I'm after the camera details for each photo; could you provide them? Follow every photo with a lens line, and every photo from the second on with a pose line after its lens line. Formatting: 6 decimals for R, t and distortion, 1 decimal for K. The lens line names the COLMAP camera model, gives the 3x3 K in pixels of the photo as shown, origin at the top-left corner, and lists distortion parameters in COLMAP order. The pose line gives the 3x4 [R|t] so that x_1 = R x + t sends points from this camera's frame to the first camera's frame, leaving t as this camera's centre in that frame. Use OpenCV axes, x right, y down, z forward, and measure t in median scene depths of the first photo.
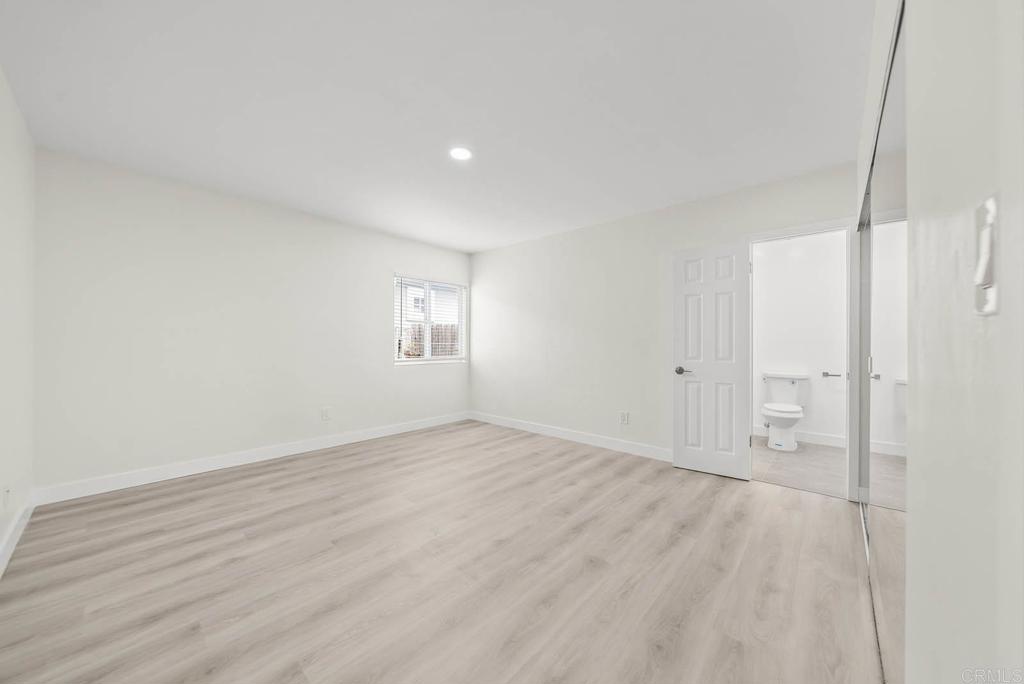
lens RADIAL K [[362.2, 0, 512.7], [0, 362.2, 342.2], [0, 0, 1]] dist [-0.003070, 0.000403]
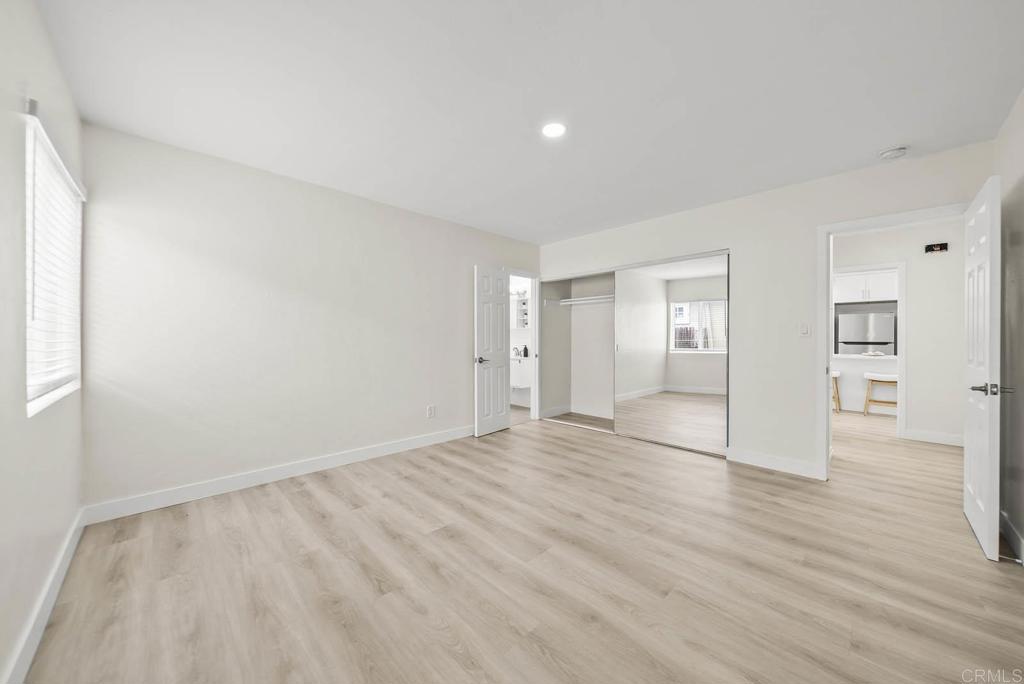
lens RADIAL K [[362.2, 0, 512.5], [0, 362.2, 337.9], [0, 0, 1]] dist [-0.003070, 0.000403]
pose [[0.077362, -0.007953, 0.996971, -0.823675], [-0.000535, 0.999968, 0.008018, -0.013830], [-0.997003, -0.001154, 0.077355, 0.796513]]
